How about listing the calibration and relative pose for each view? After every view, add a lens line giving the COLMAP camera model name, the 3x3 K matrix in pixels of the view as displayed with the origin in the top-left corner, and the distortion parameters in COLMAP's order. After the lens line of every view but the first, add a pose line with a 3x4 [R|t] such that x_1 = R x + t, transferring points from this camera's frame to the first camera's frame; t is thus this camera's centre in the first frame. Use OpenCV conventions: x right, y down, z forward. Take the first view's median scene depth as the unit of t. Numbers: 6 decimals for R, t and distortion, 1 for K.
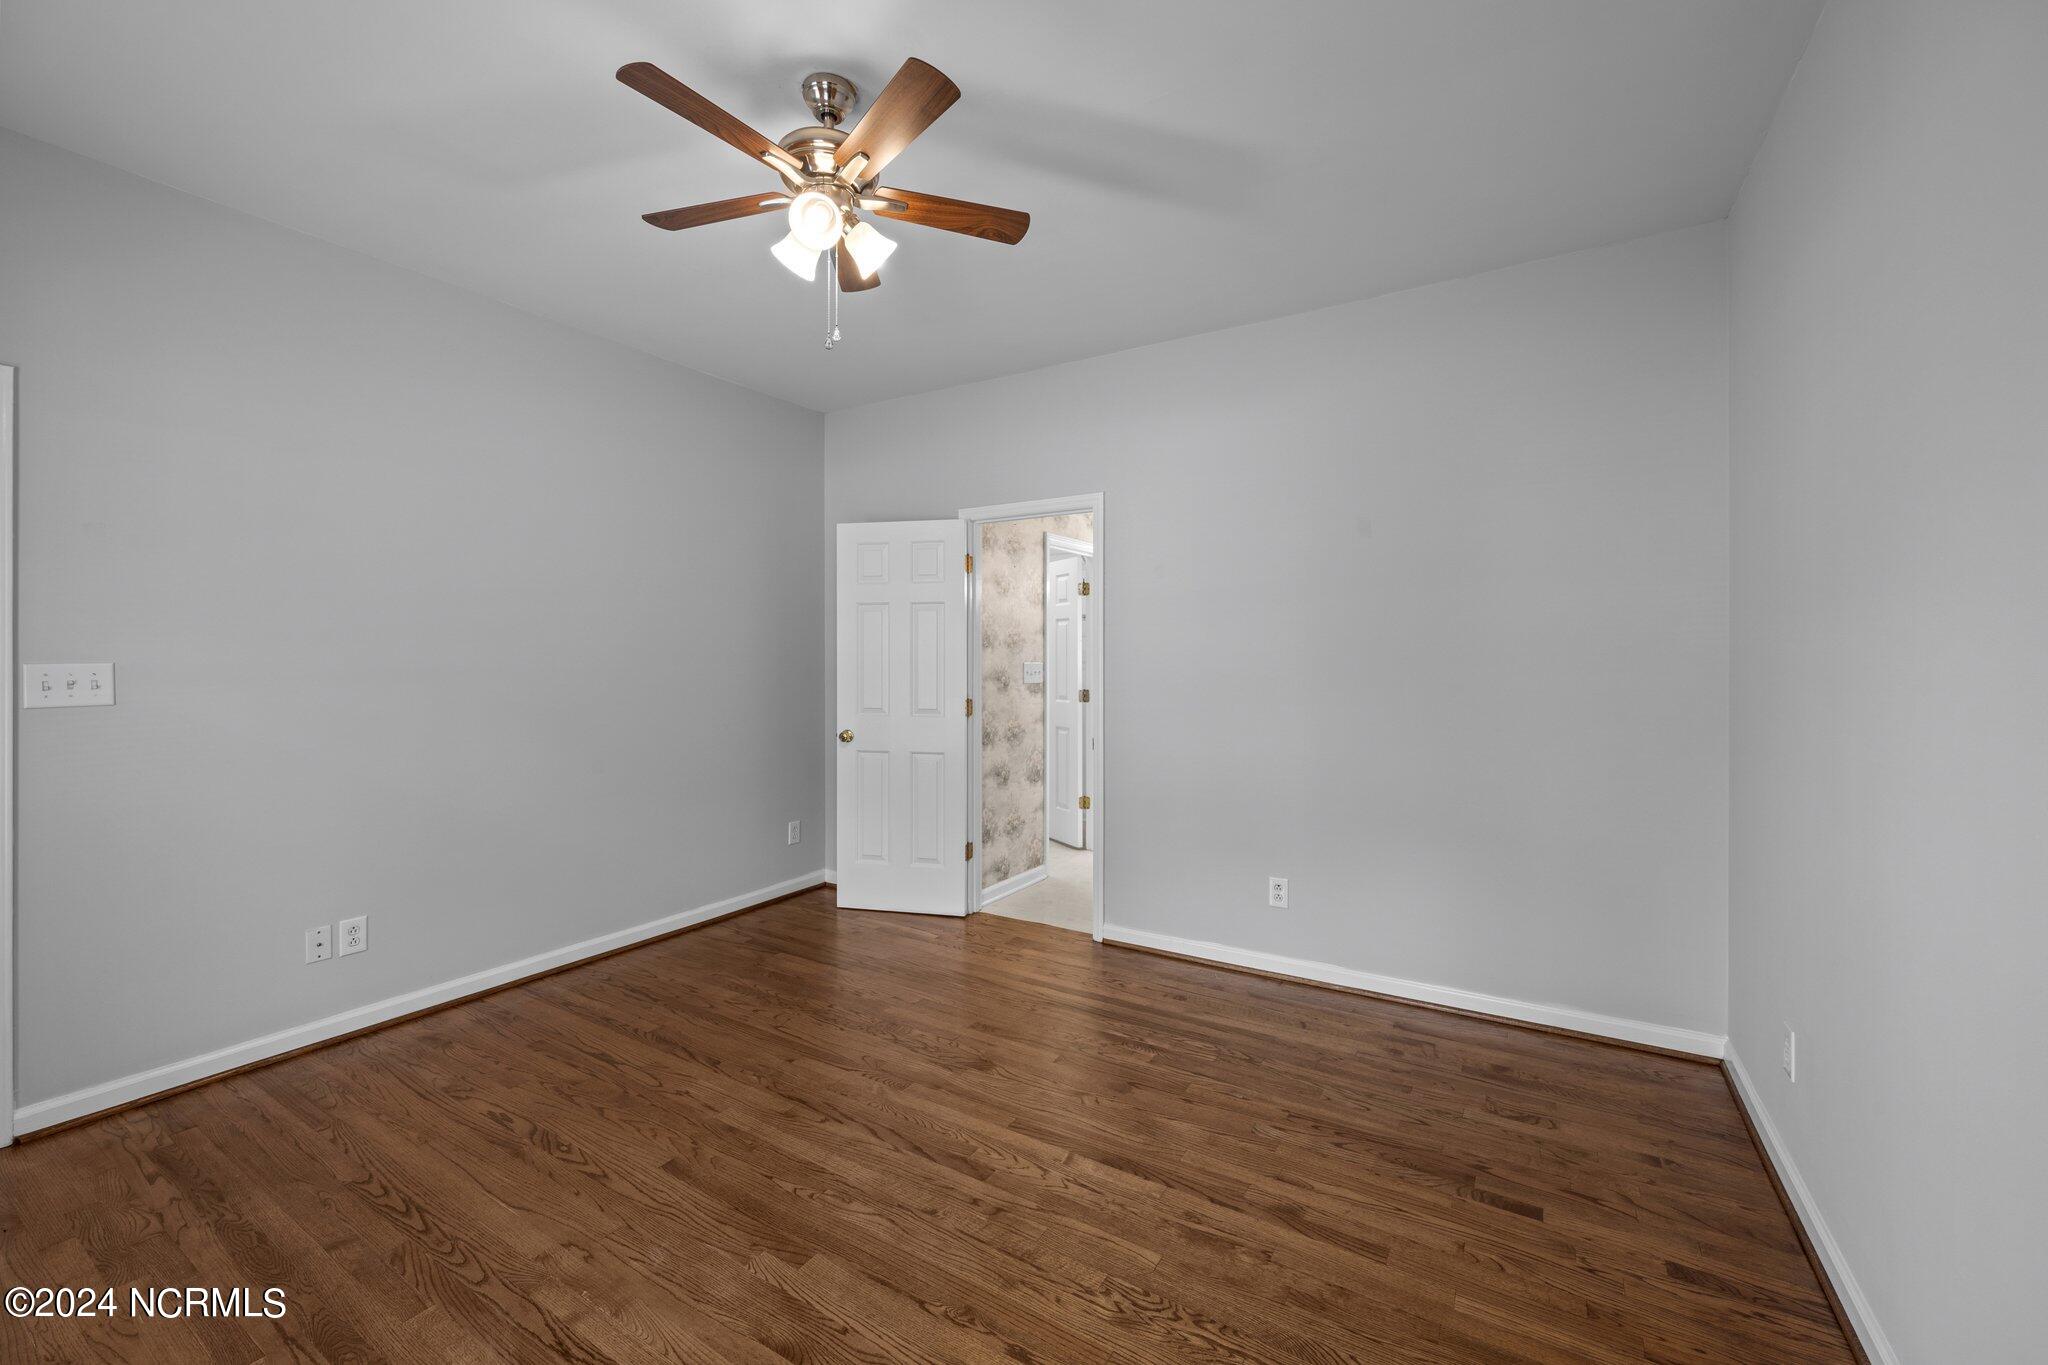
lens RADIAL K [[825.0, 0, 1028.5], [0, 825.0, 662.2], [0, 0, 1]] dist [-0.003096, -0.000090]
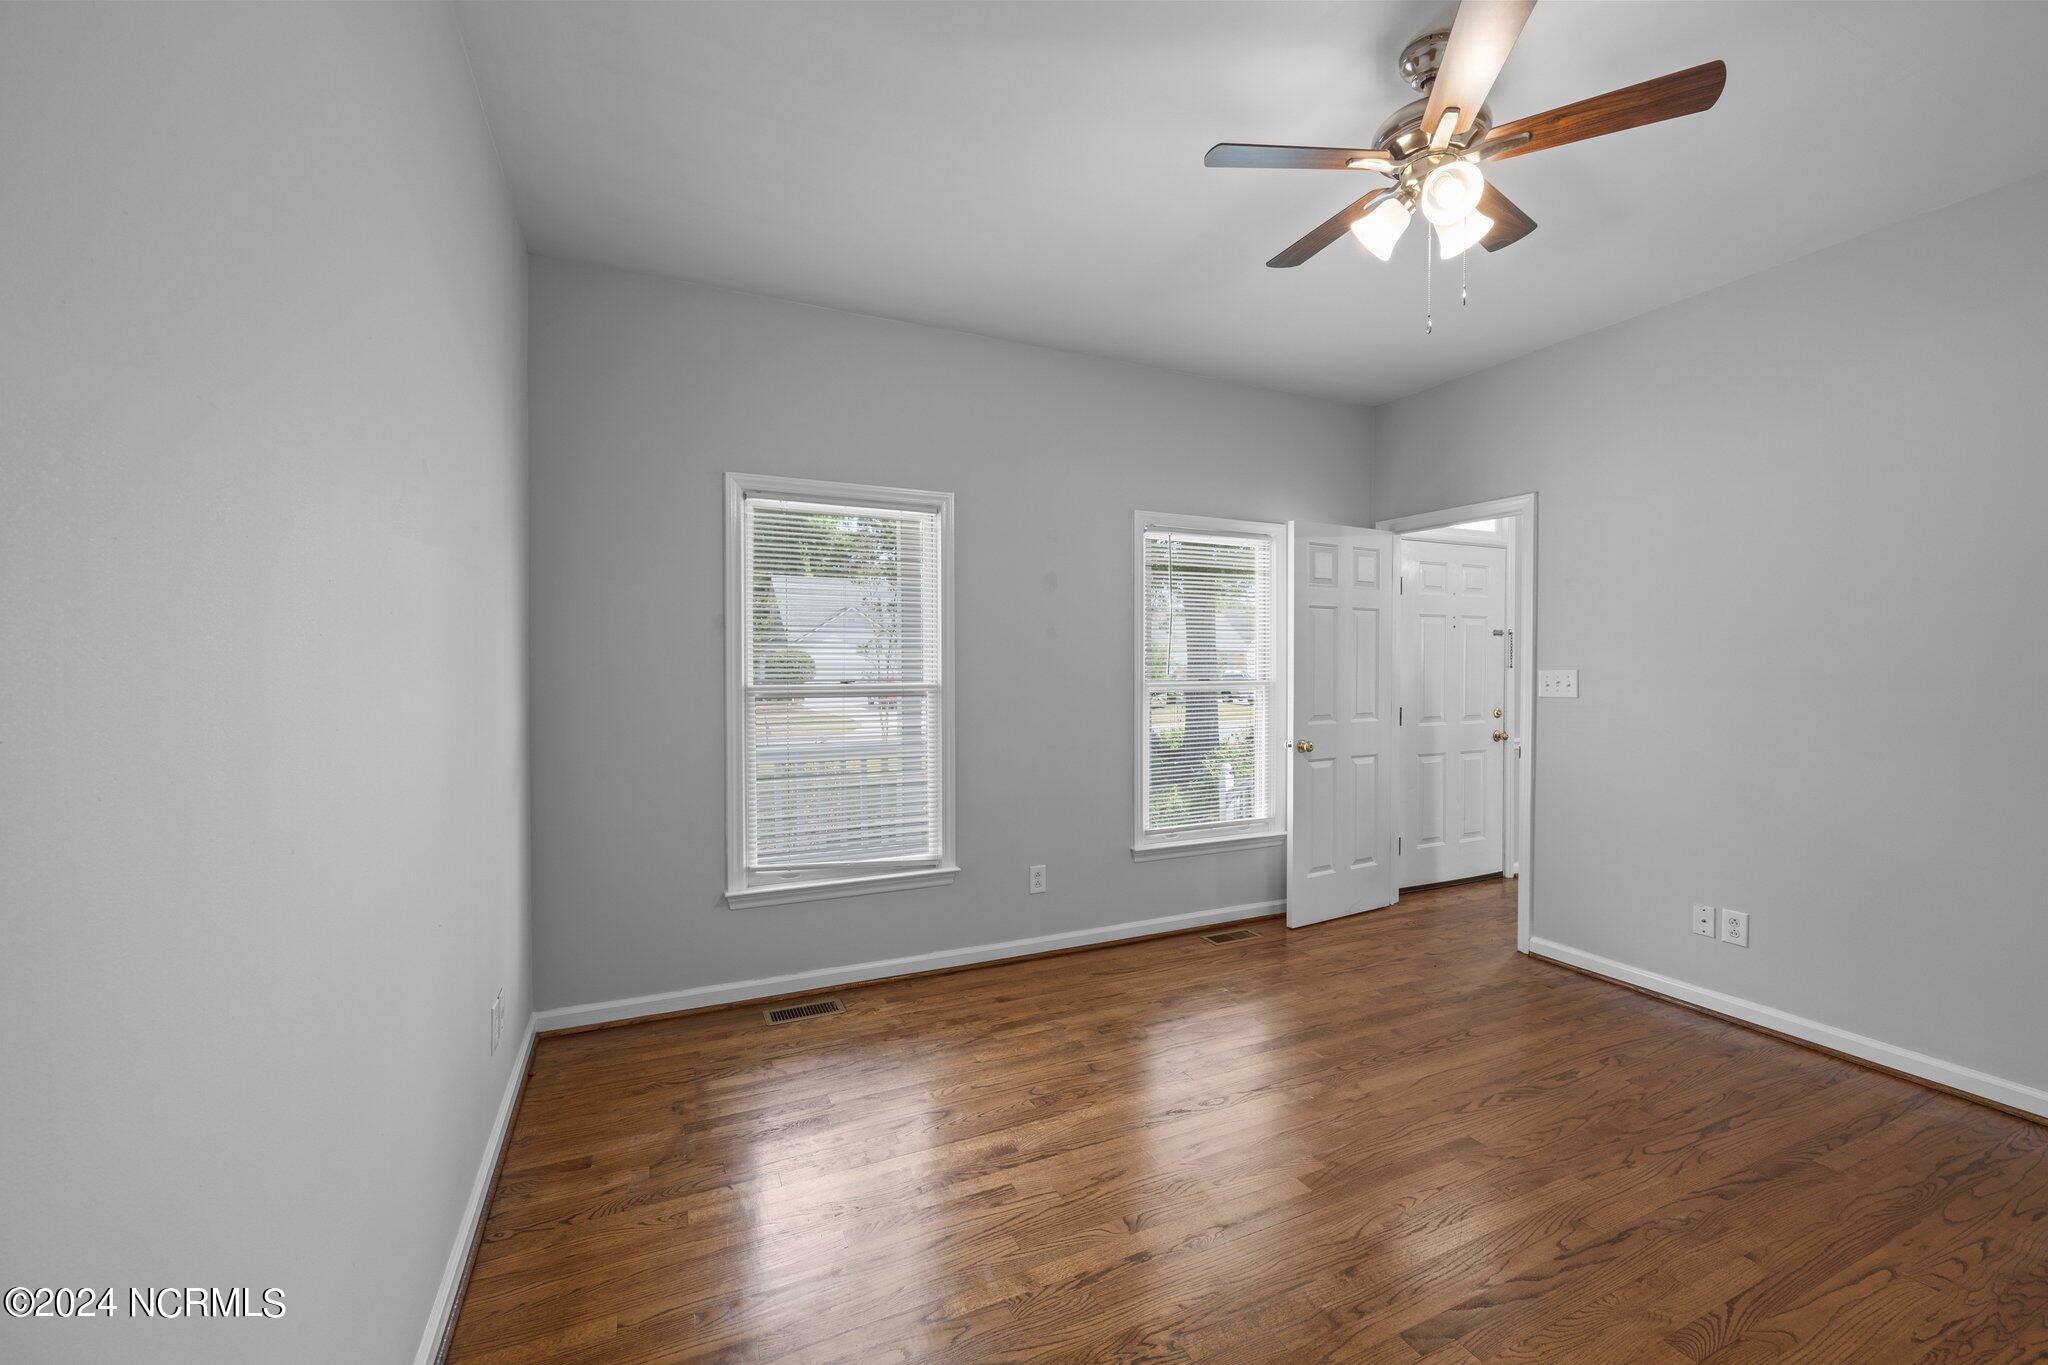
lens RADIAL K [[825.0, 0, 1021.1], [0, 825.0, 686.6], [0, 0, 1]] dist [-0.003096, -0.000090]
pose [[-0.560175, 0.019052, -0.828155, 0.642268], [-0.007800, 0.999570, 0.028271, -0.002866], [0.828337, 0.022296, -0.559786, 0.925979]]
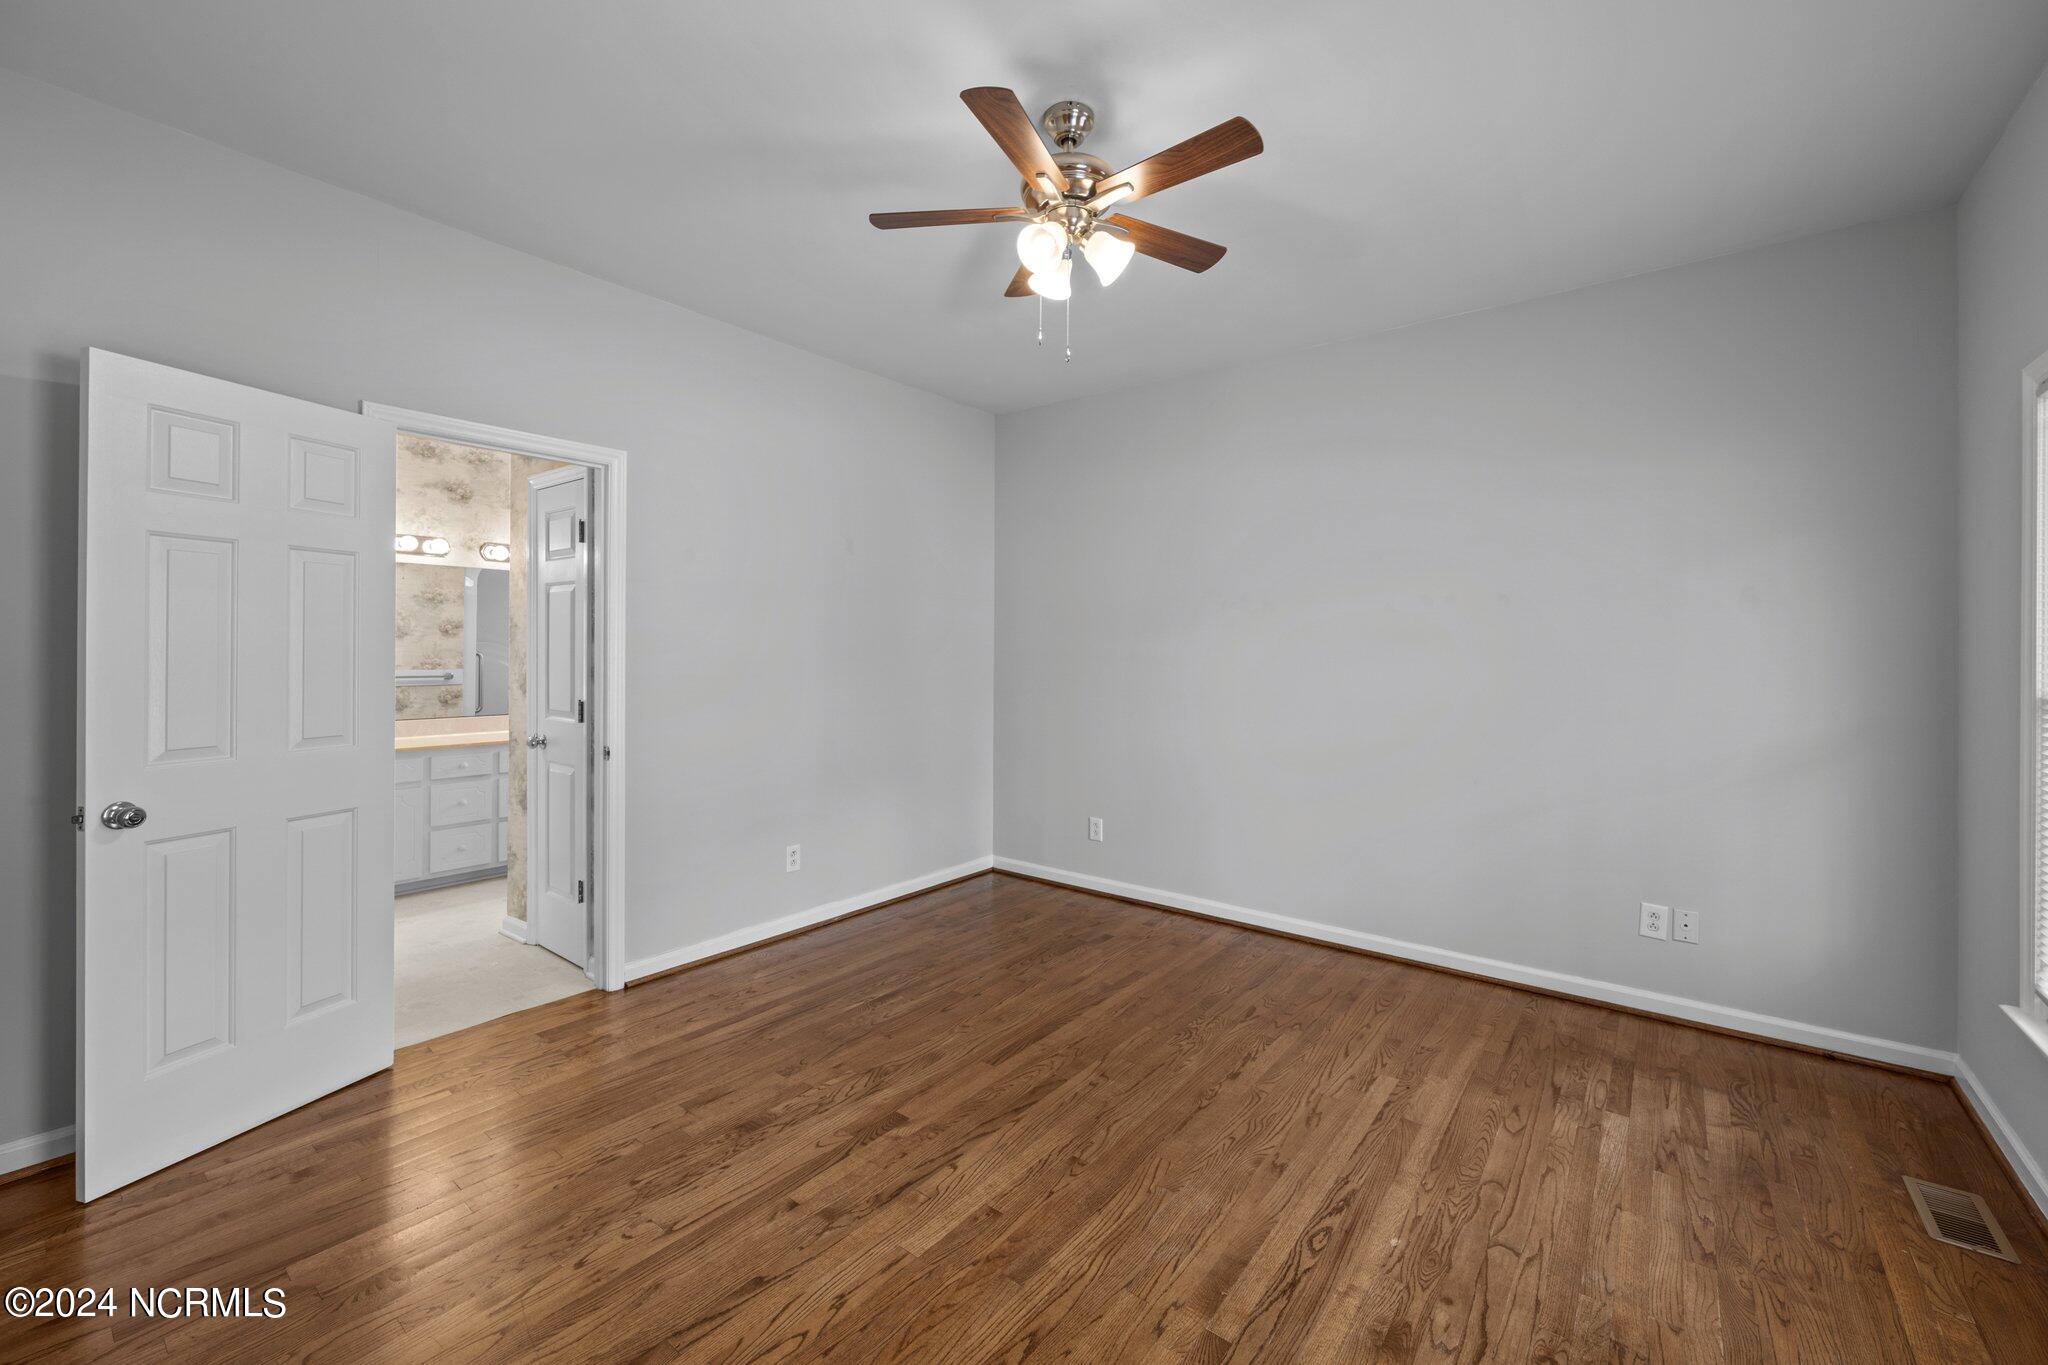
lens RADIAL K [[825.0, 0, 1029.3], [0, 825.0, 661.5], [0, 0, 1]] dist [-0.003096, -0.000090]
pose [[0.106516, -0.014737, 0.994202, -1.043202], [-0.006147, 0.999861, 0.015479, -0.008928], [-0.994292, -0.007760, 0.106410, 0.765561]]
